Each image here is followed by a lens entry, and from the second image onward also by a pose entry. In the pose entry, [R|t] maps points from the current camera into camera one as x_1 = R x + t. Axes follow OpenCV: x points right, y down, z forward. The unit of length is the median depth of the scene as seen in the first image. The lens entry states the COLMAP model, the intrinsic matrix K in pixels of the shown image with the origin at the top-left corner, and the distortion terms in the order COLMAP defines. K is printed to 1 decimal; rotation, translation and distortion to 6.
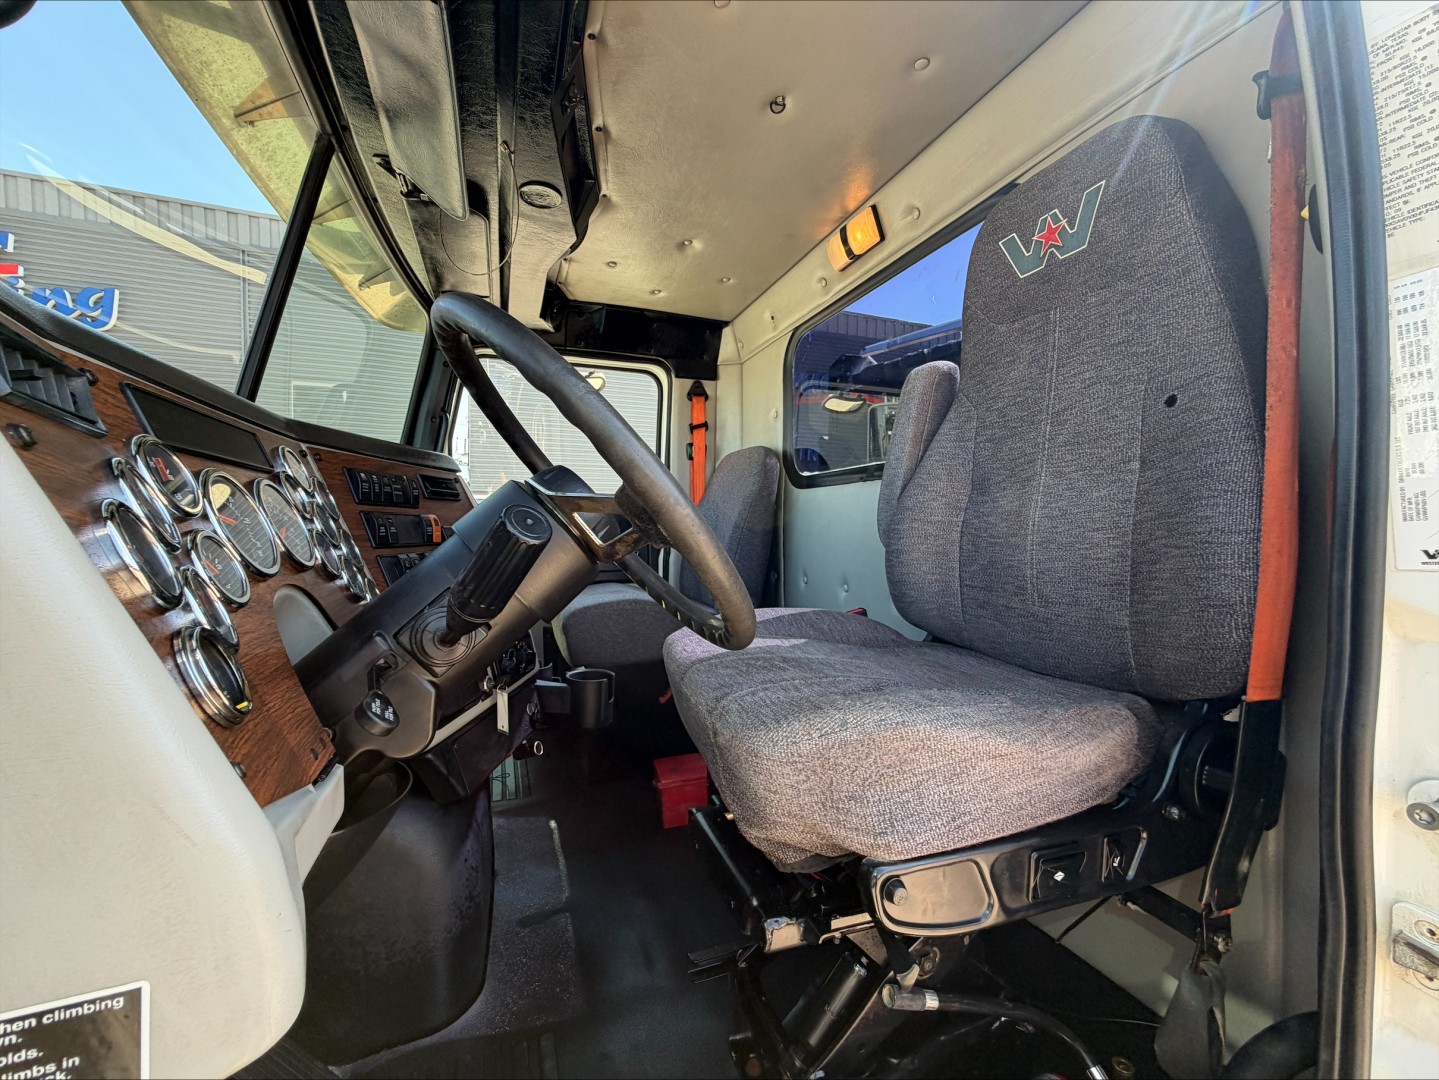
lens RADIAL K [[573.7, 0, 716.6], [0, 573.7, 544.6], [0, 0, 1]] dist [-0.007299, 0.000635]
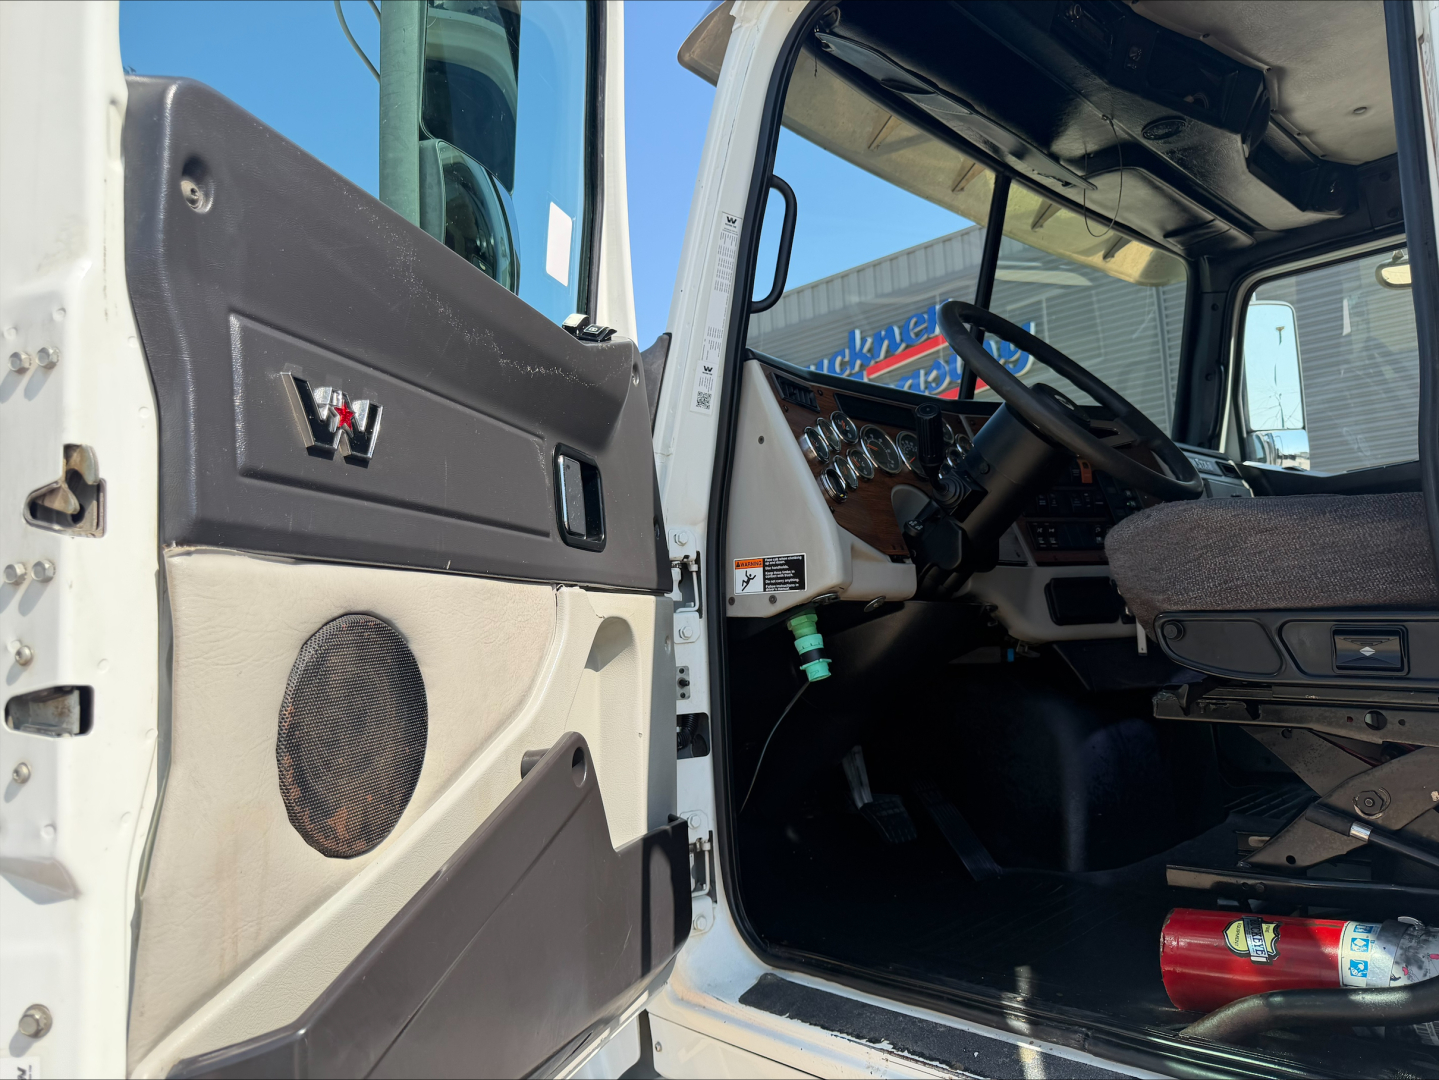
lens RADIAL K [[1022.7, 0, 707.7], [0, 1022.7, 540.3], [0, 0, 1]] dist [0.047087, -0.061091]
pose [[0.406669, -0.104613, -0.907566, 0.938489], [0.017594, 0.994135, -0.106708, 0.284302], [0.913406, 0.027427, 0.406124, -0.442004]]
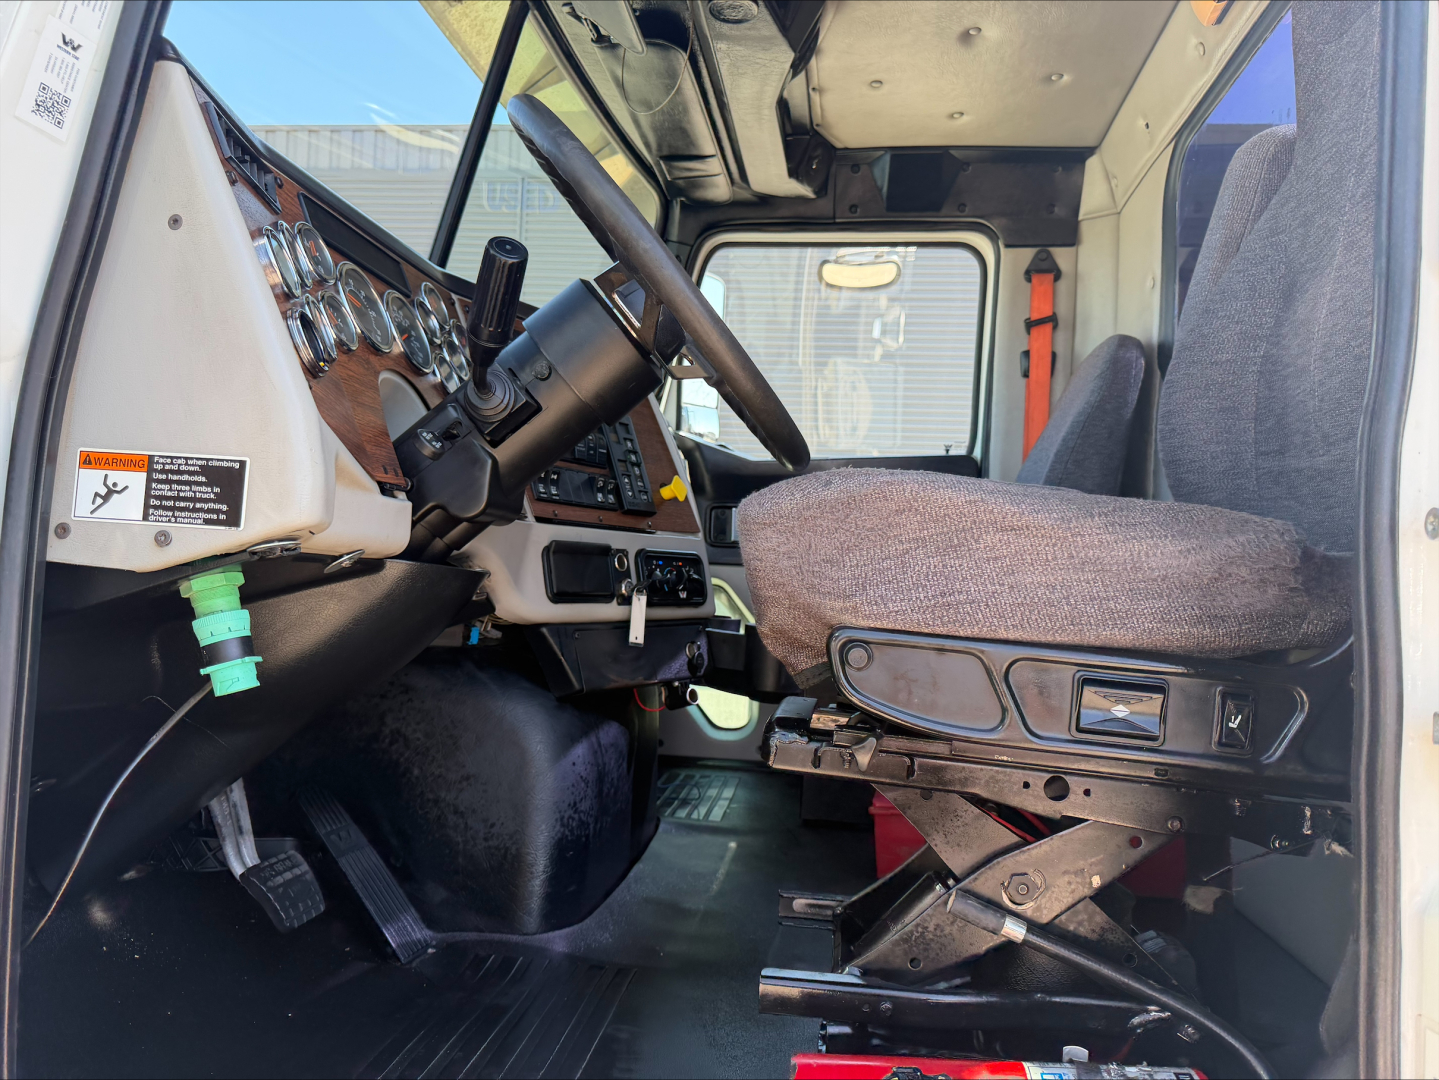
lens RADIAL K [[1022.7, 0, 707.7], [0, 1022.7, 540.3], [0, 0, 1]] dist [0.047087, -0.061091]
pose [[0.877221, 0.026226, -0.479370, 0.391801], [-0.062657, 0.996221, -0.060155, 0.239215], [0.475980, 0.082805, 0.875549, -0.244055]]
